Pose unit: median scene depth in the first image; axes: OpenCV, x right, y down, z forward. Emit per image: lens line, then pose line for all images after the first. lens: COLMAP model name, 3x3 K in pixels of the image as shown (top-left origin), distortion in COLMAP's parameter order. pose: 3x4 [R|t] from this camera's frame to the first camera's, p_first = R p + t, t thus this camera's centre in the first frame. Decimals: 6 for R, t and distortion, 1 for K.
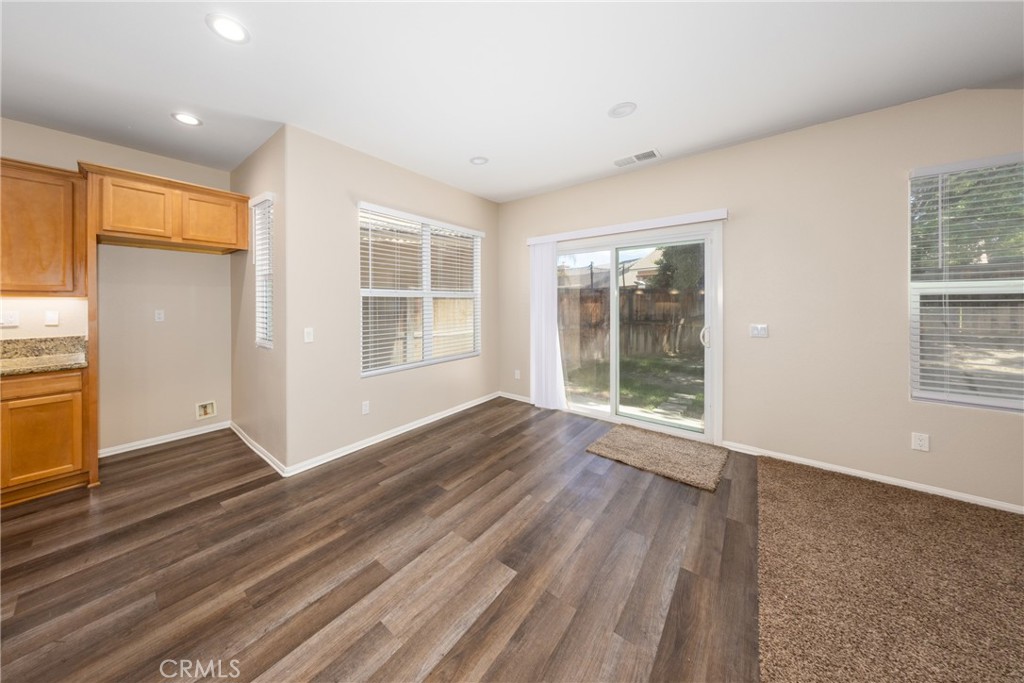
lens RADIAL K [[343.5, 0, 475.0], [0, 343.5, 302.8], [0, 0, 1]] dist [-0.000806, -0.000138]
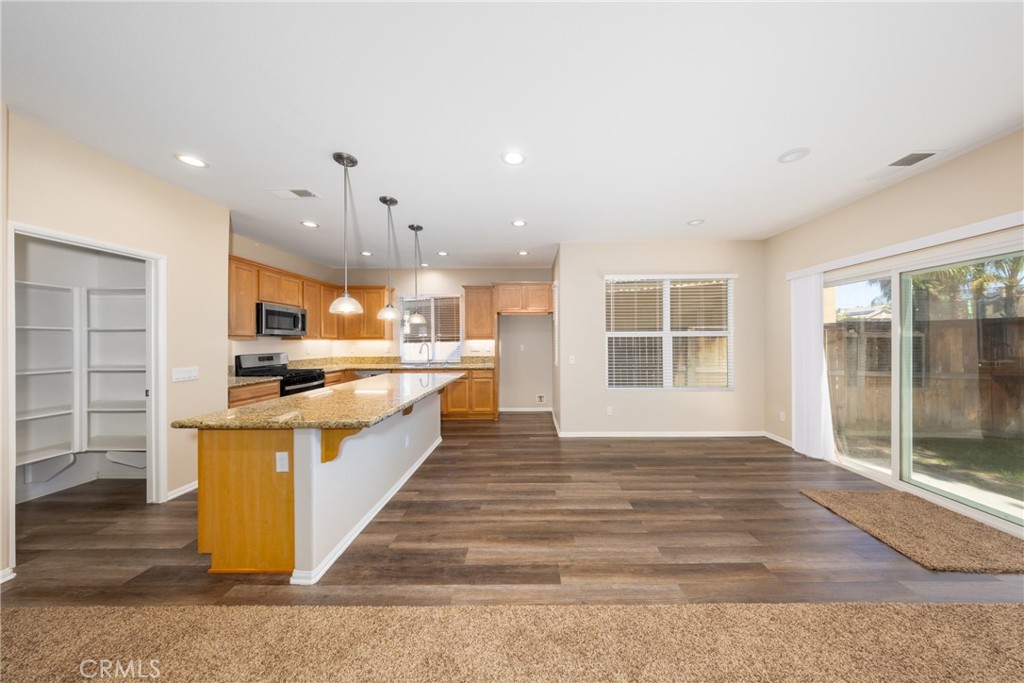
lens RADIAL K [[301.1, 0, 510.0], [0, 301.1, 344.0], [0, 0, 1]] dist [-0.000176, 0.000003]
pose [[0.624423, 0.005200, -0.781069, 0.476129], [0.001338, 0.999969, 0.007727, 0.001676], [0.781085, -0.005870, 0.624397, -0.179867]]
